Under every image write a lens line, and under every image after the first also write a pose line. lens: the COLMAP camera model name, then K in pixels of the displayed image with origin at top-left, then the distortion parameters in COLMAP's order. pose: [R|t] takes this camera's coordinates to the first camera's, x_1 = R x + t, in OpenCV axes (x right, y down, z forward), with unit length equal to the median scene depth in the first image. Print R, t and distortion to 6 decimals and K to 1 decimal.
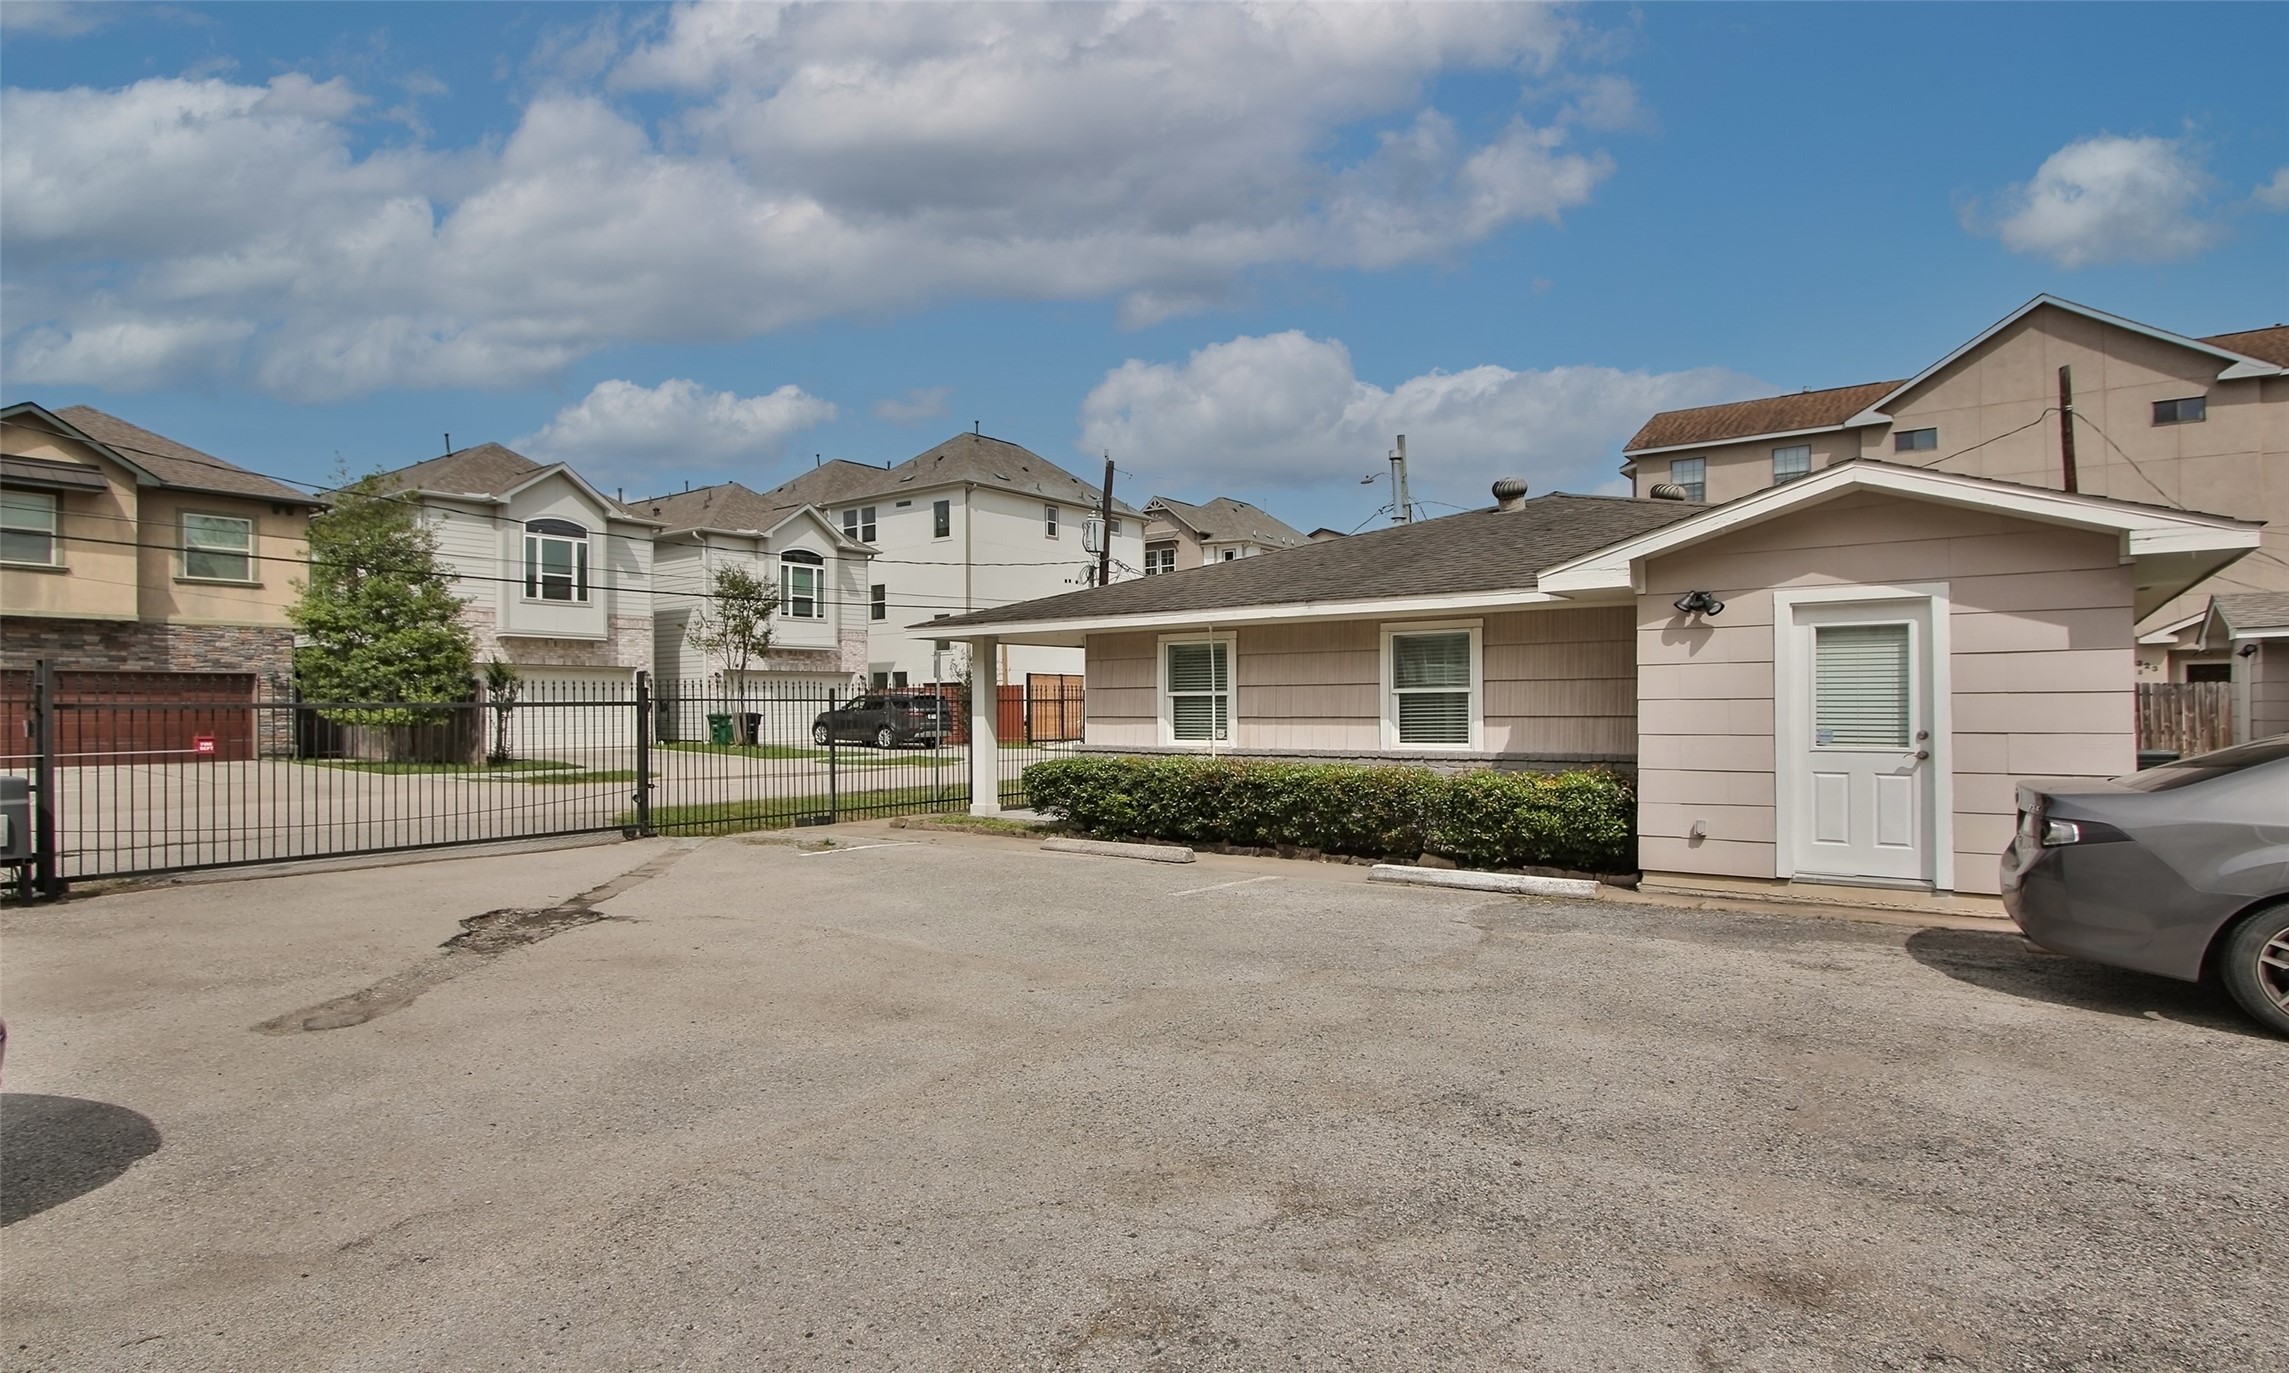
lens RADIAL K [[1169.9, 0, 1144.5], [0, 1169.9, 686.5], [0, 0, 1]] dist [-0.017880, 0.001279]
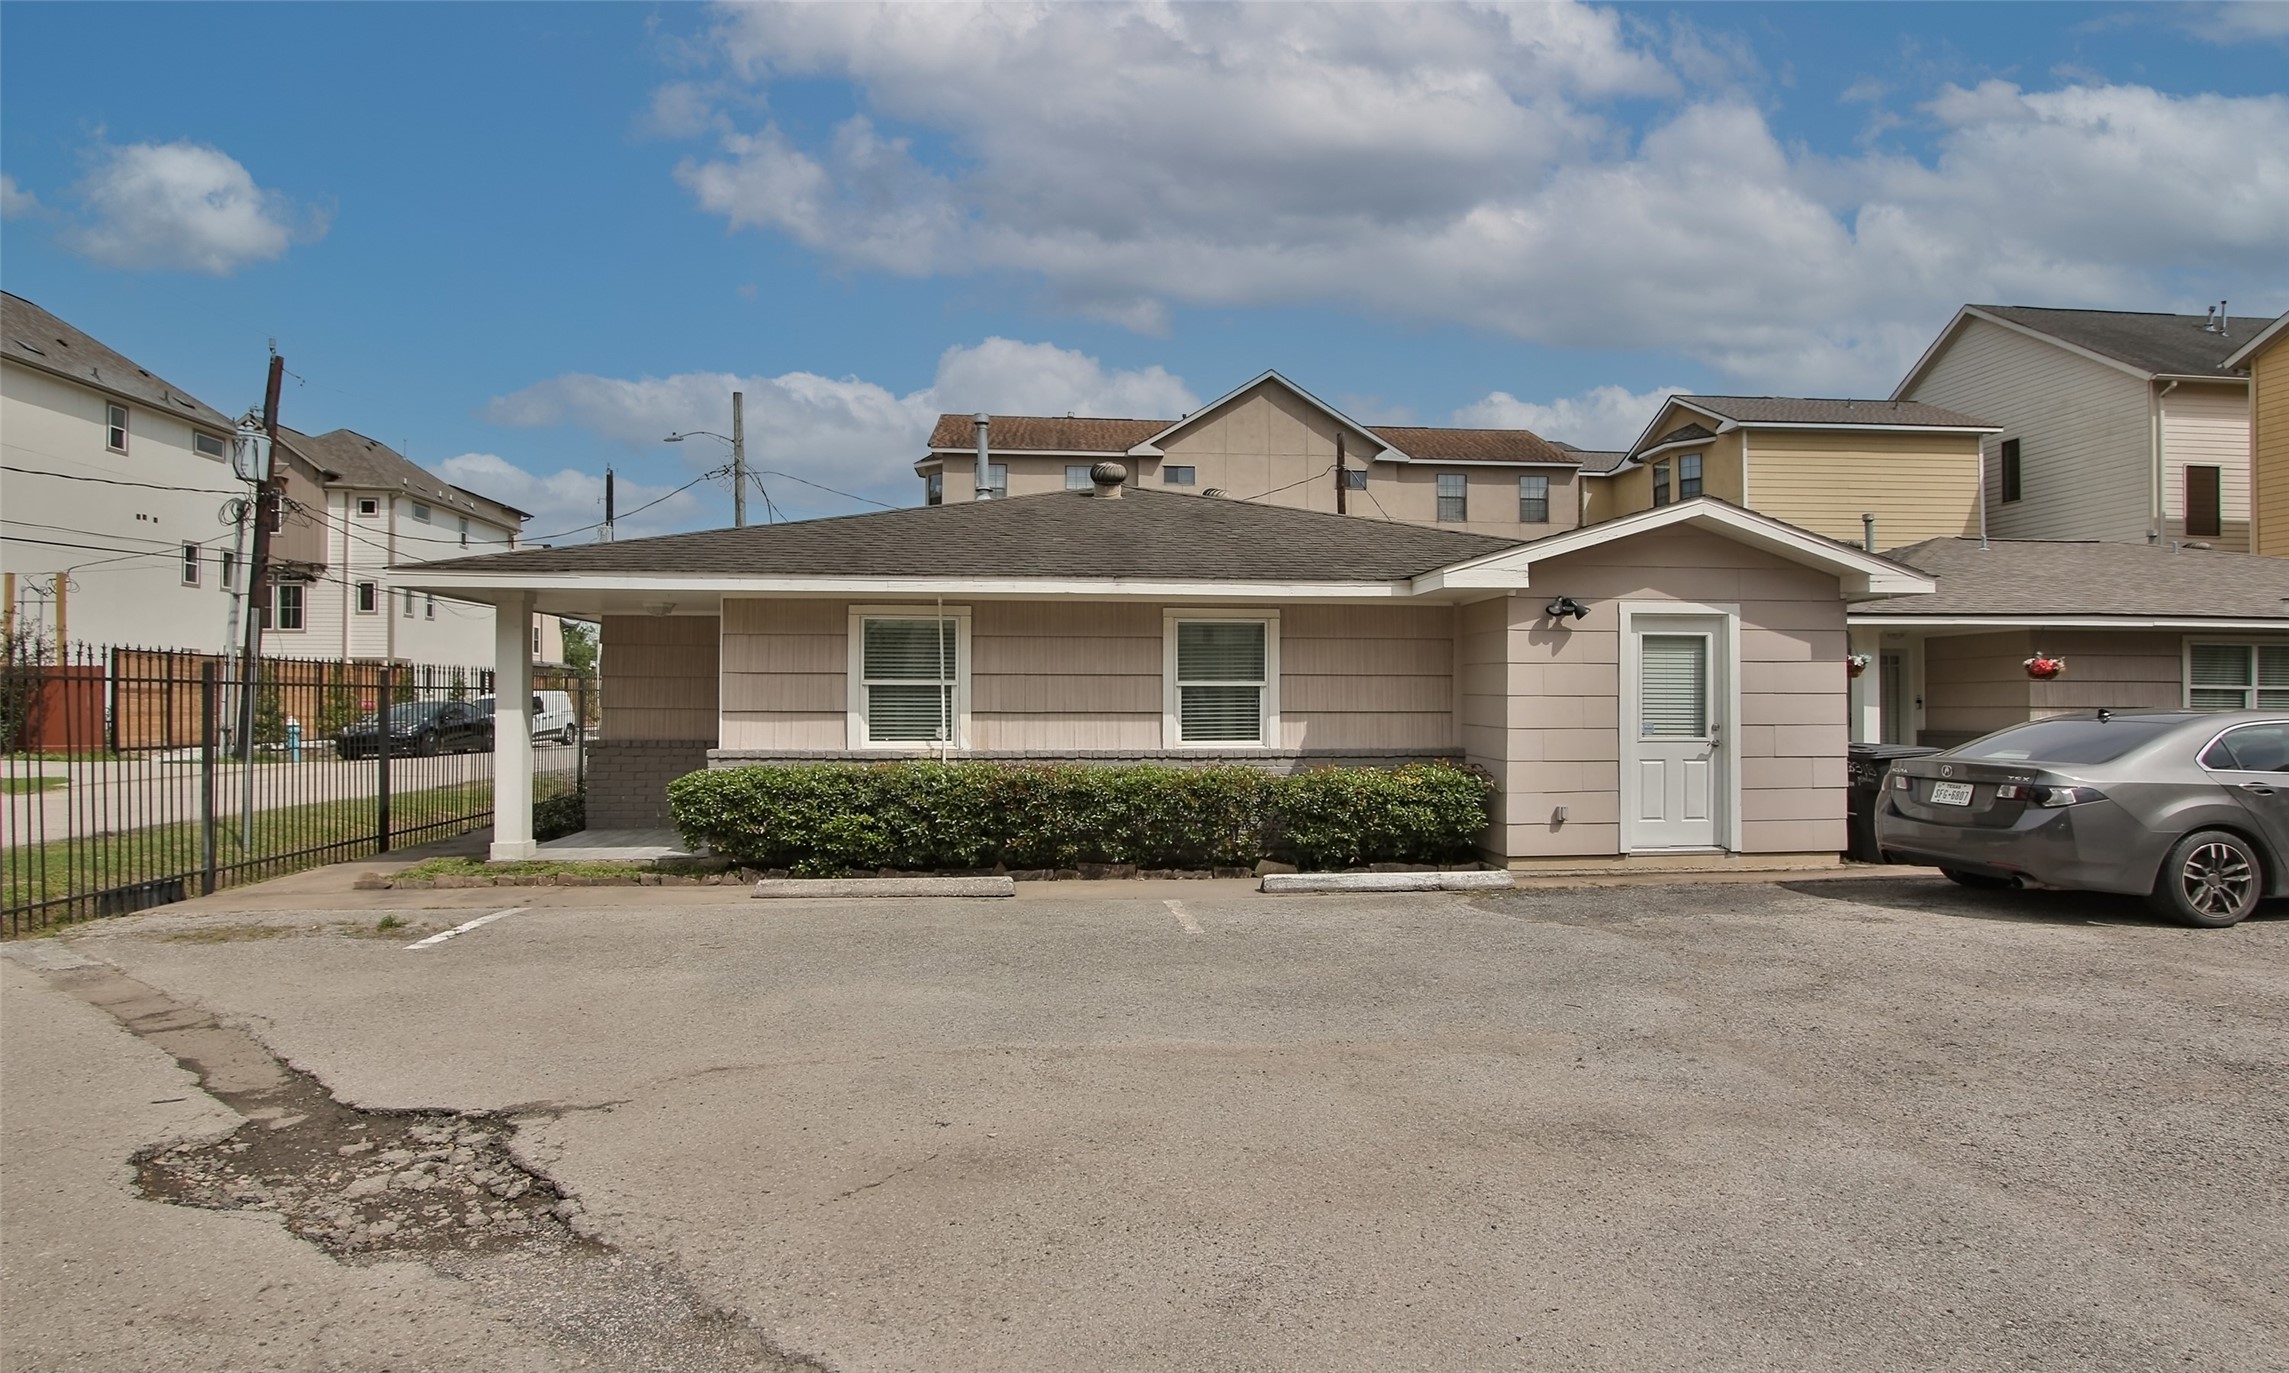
lens RADIAL K [[1222.0, 0, 1144.5], [0, 1222.0, 686.5], [0, 0, 1]] dist [-0.025655, 0.010614]
pose [[0.738986, 0.017135, 0.673502, -0.401259], [-0.018108, 0.999821, -0.005568, 0.010757], [-0.673477, -0.008081, 0.739164, 0.289501]]
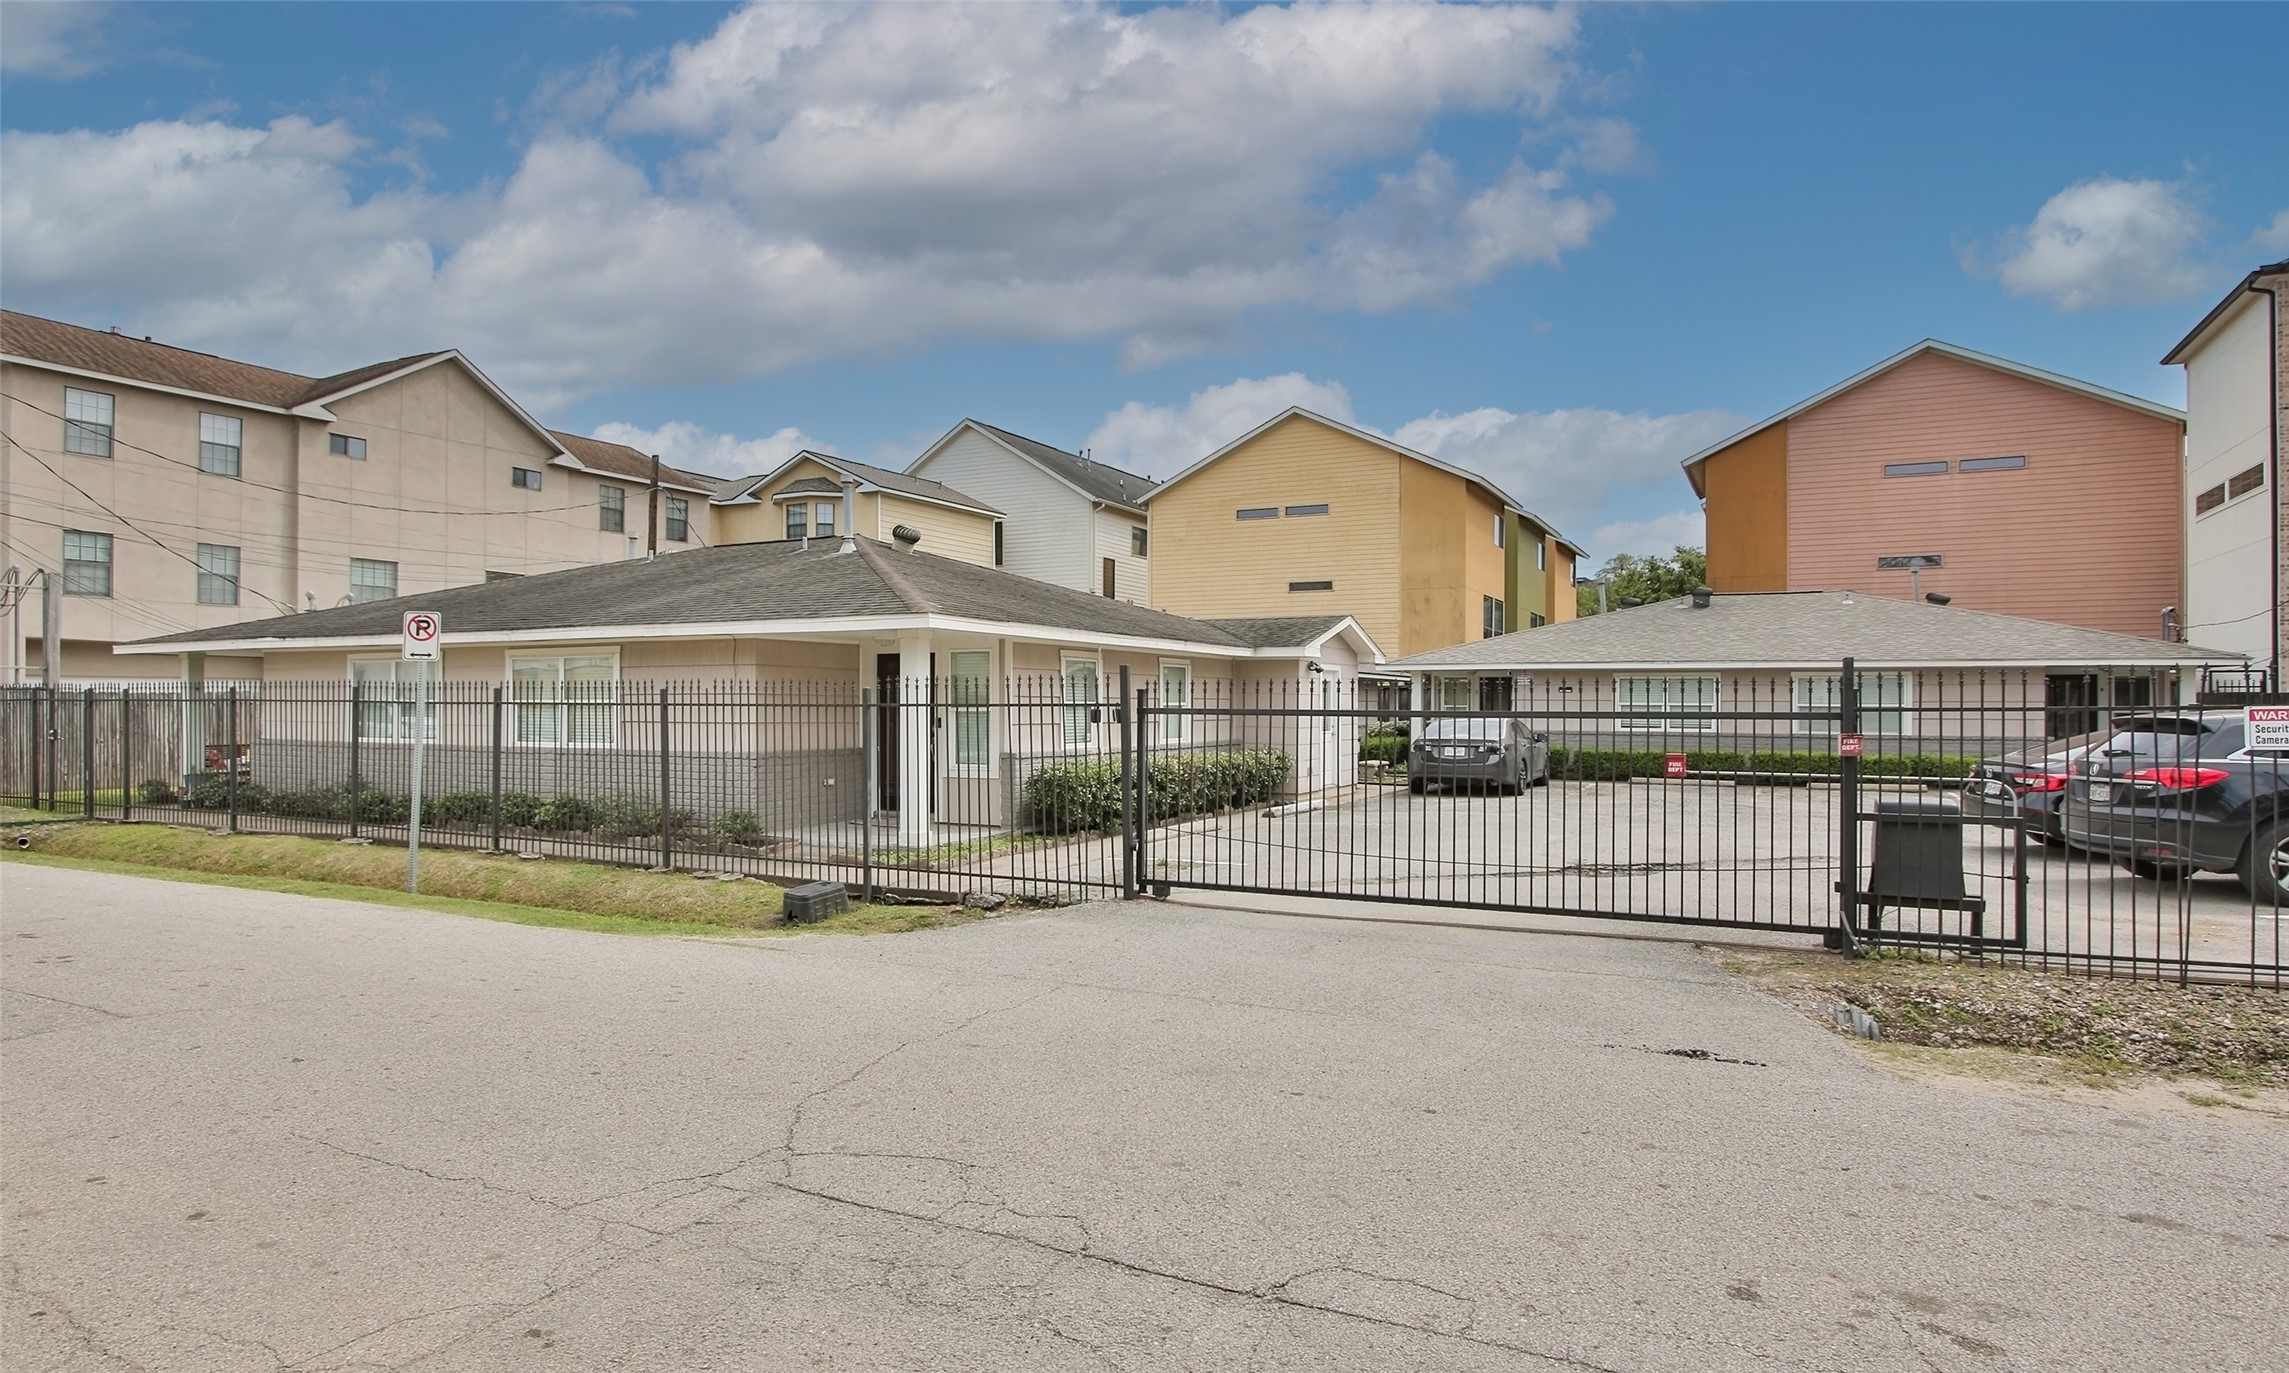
lens RADIAL K [[1313.6, 0, 1149.2], [0, 1313.6, 690.9], [0, 0, 1]] dist [-0.031561, 0.022441]
pose [[-0.175739, 0.016742, 0.984294, -1.283346], [-0.017418, 0.999646, -0.020113, 0.019069], [-0.984283, -0.020679, -0.175386, 1.187028]]
